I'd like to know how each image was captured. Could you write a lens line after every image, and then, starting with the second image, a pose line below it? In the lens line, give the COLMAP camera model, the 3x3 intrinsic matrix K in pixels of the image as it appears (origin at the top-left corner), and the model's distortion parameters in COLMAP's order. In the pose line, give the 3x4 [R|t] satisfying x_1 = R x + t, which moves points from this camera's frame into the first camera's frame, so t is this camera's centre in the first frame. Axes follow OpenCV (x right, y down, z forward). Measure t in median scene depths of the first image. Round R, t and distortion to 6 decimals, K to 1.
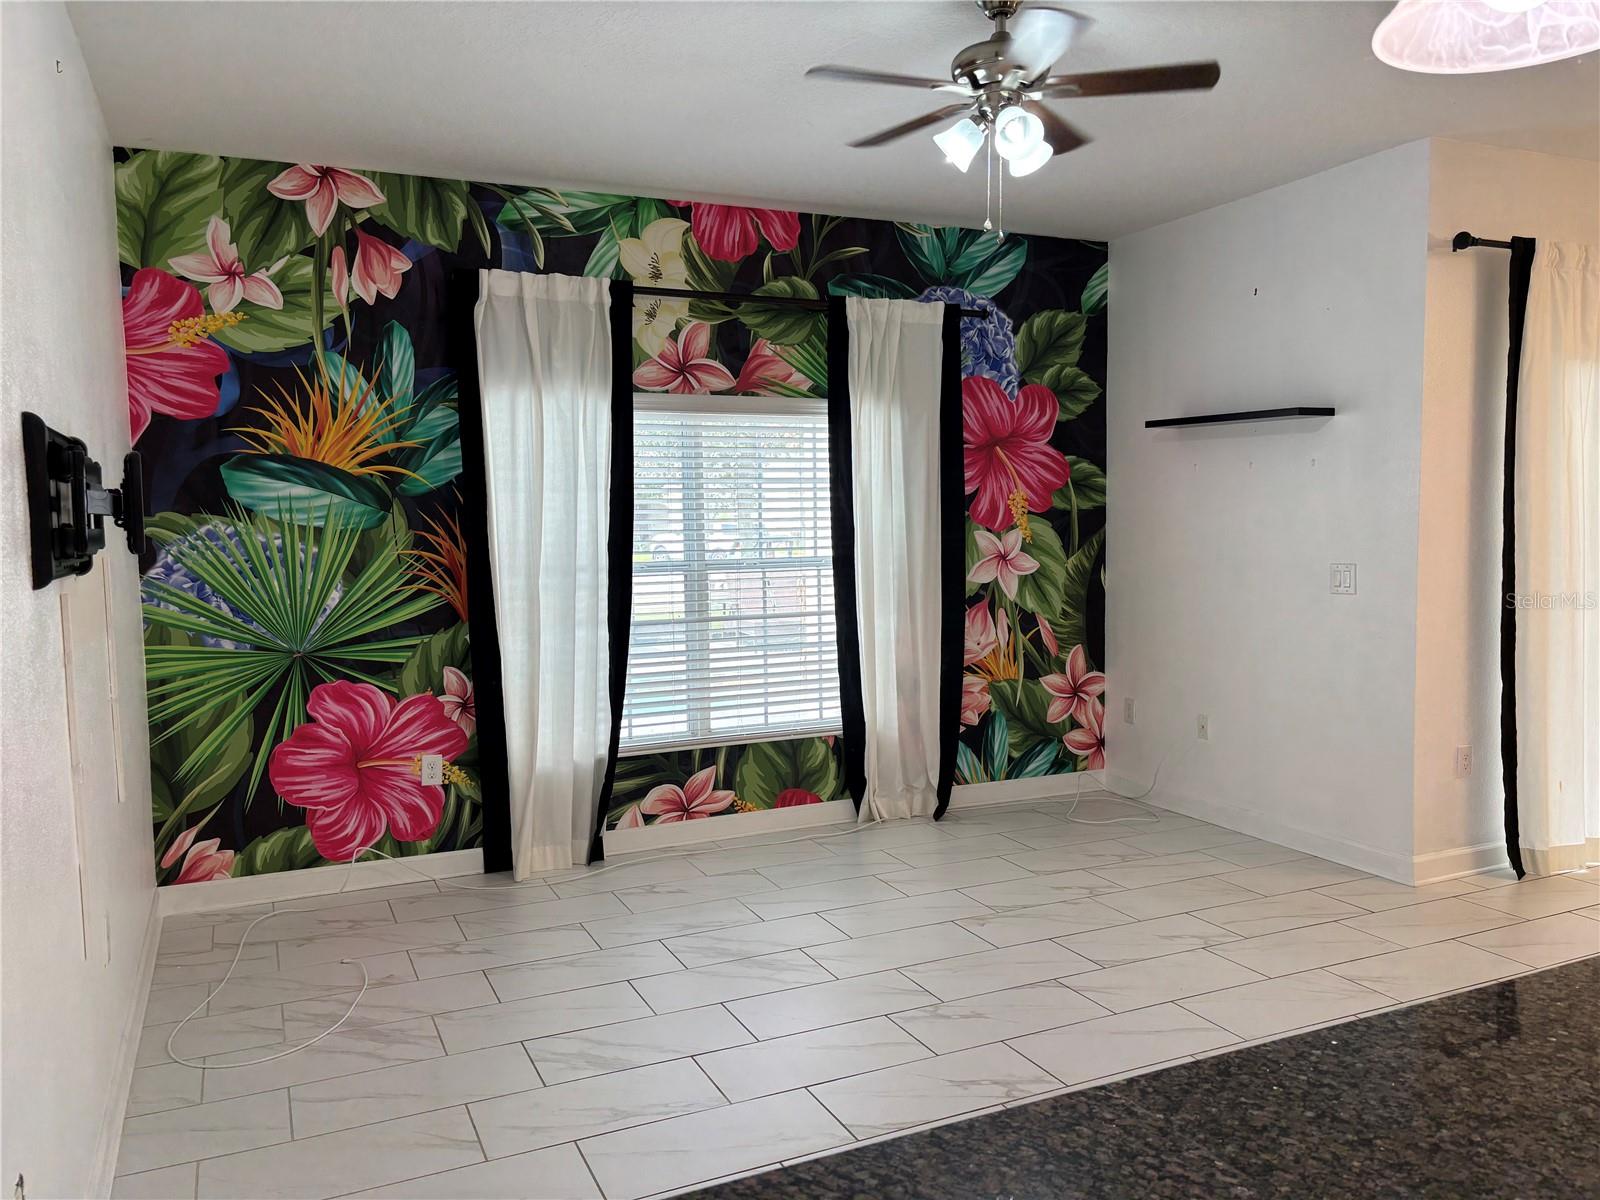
lens RADIAL K [[1215.7, 0, 805.7], [0, 1215.7, 592.0], [0, 0, 1]] dist [0.051498, -0.055193]
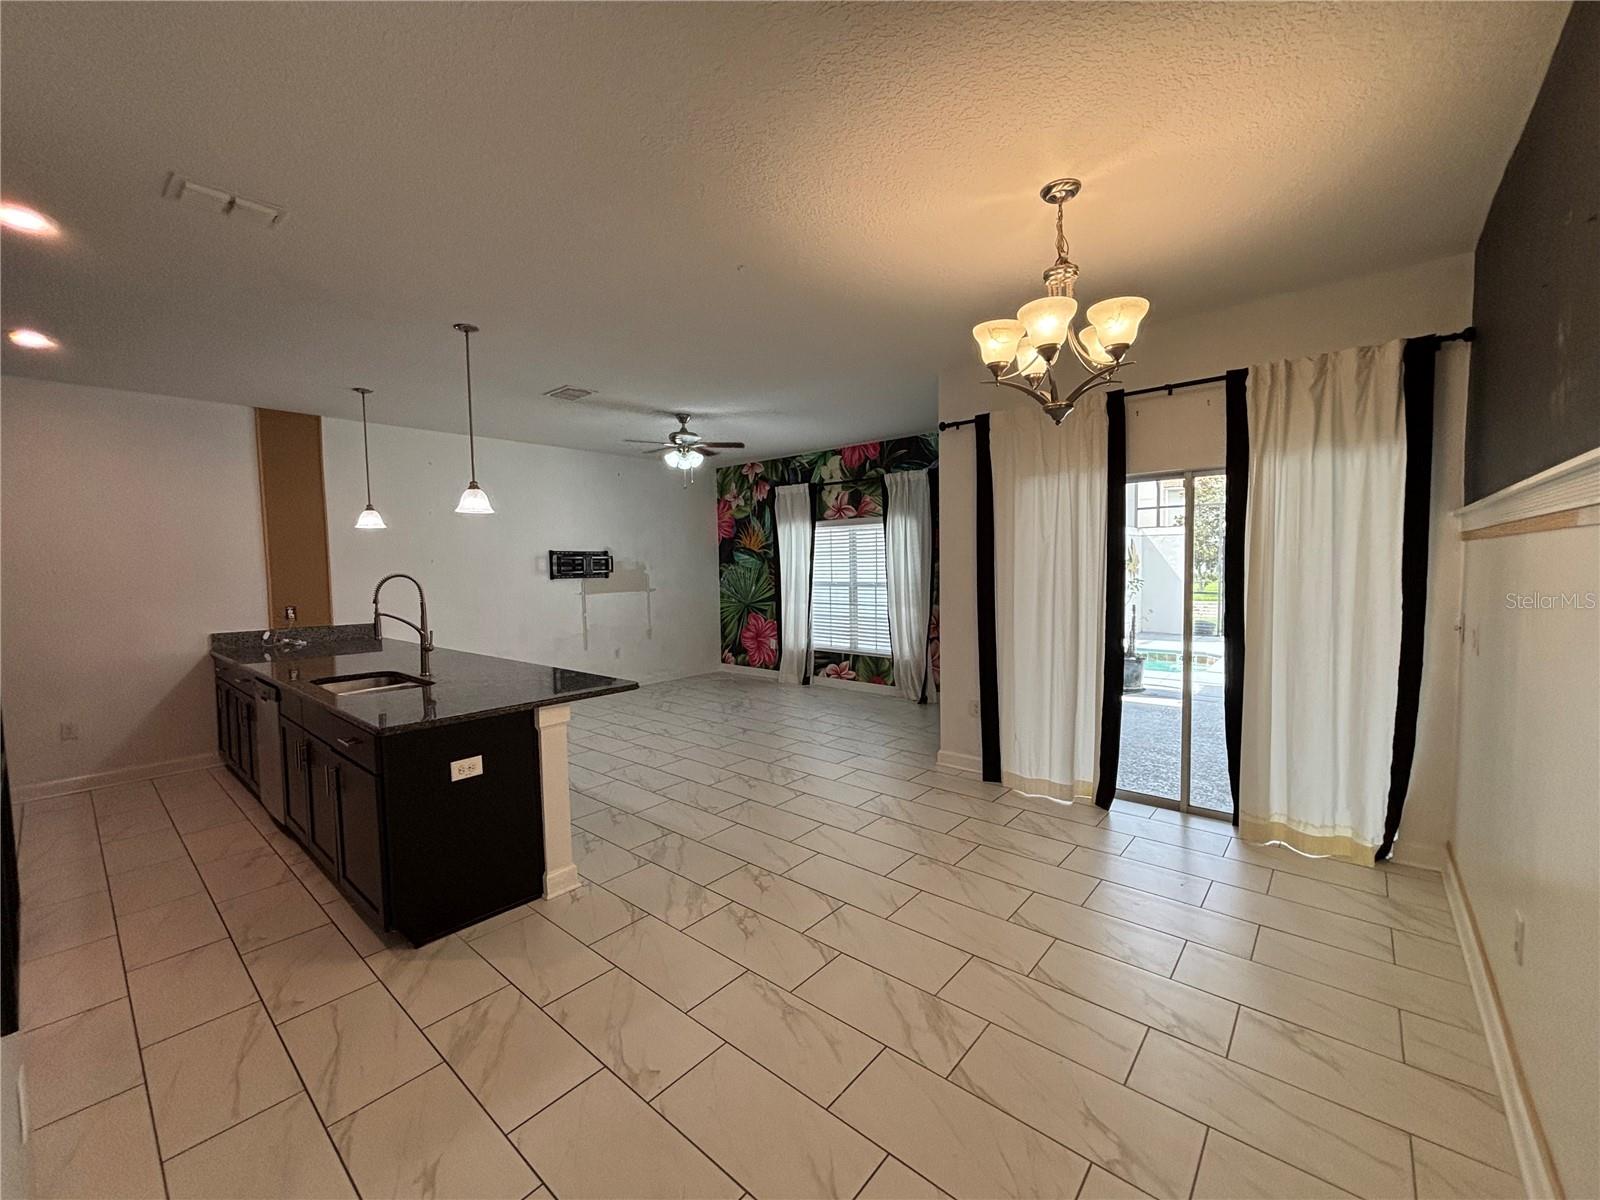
lens RADIAL K [[644.6, 0, 805.8], [0, 644.6, 601.4], [0, 0, 1]] dist [0.000265, -0.000040]
pose [[0.417686, 0.059094, -0.906668, 1.256469], [-0.057742, 0.997592, 0.038420, -0.035448], [0.906755, 0.036306, 0.420092, 0.369229]]
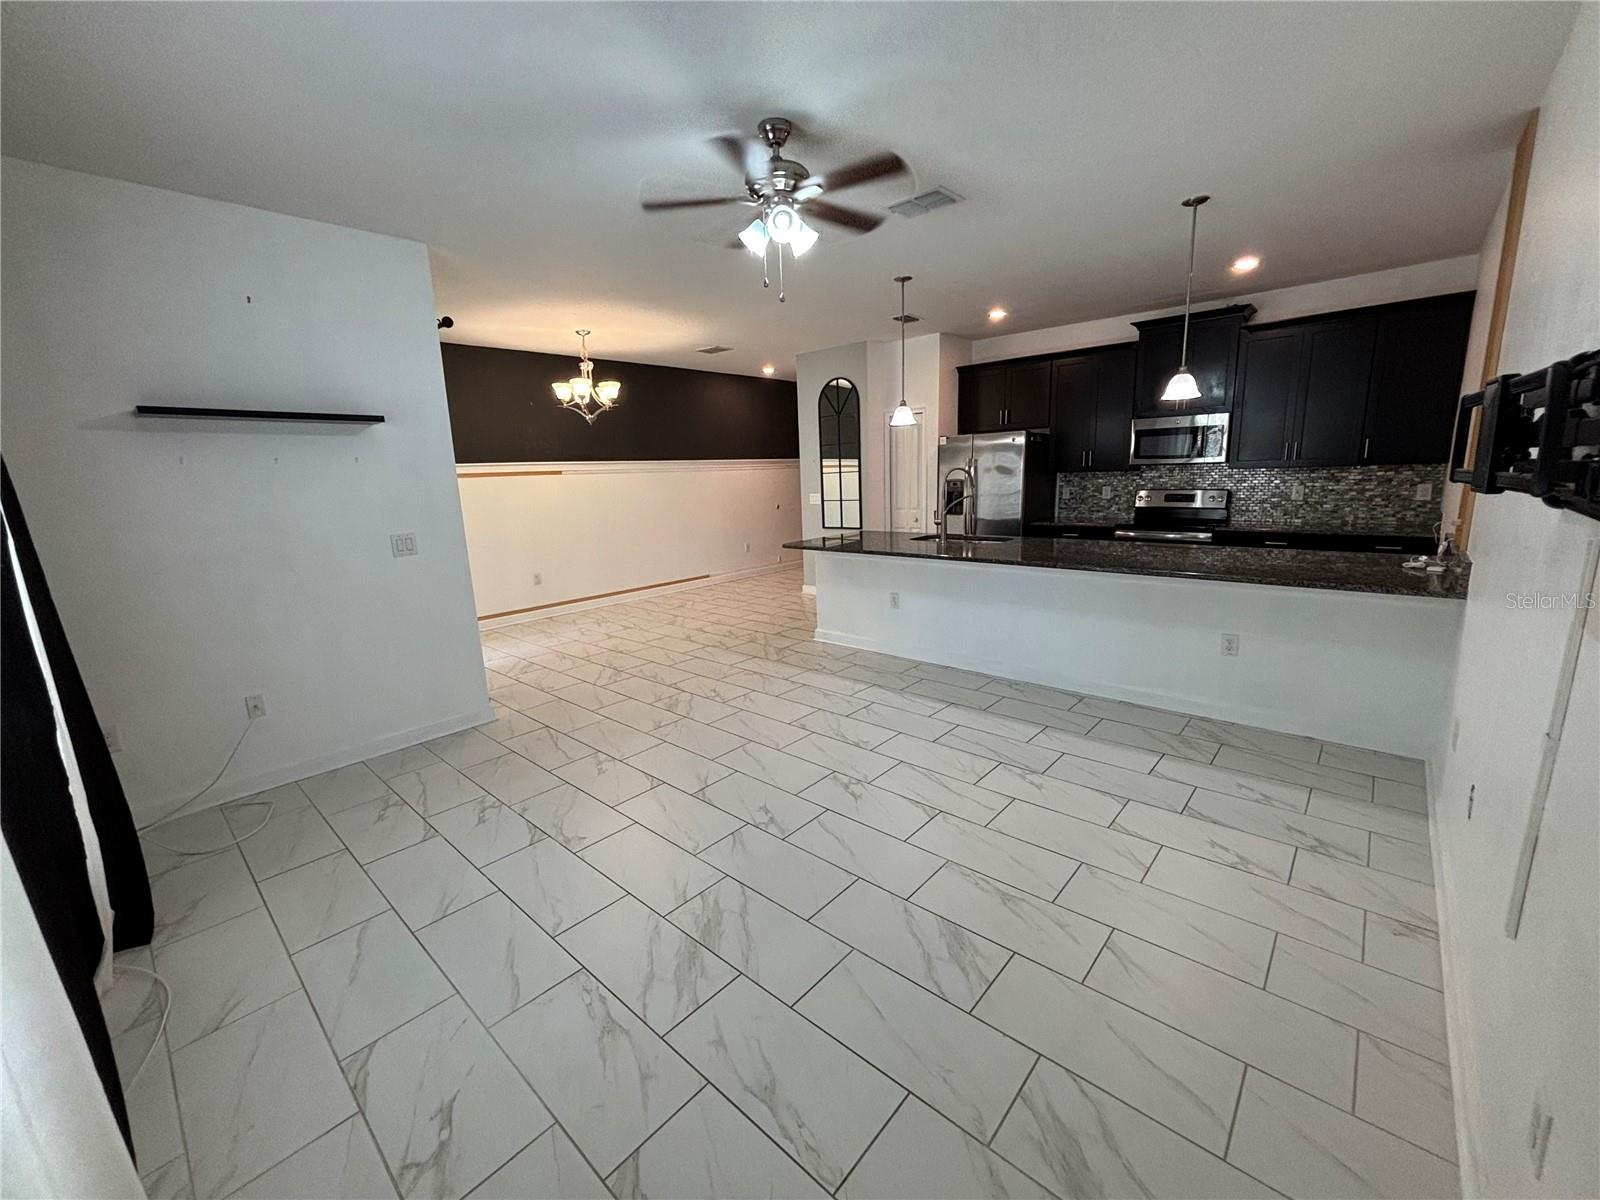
lens RADIAL K [[644.6, 0, 806.6], [0, 644.6, 599.4], [0, 0, 1]] dist [0.000265, -0.000040]
pose [[-0.397568, -0.157109, 0.904023, -0.418216], [0.106161, 0.970740, 0.215391, -0.058311], [-0.911411, 0.181604, -0.369256, 0.874609]]
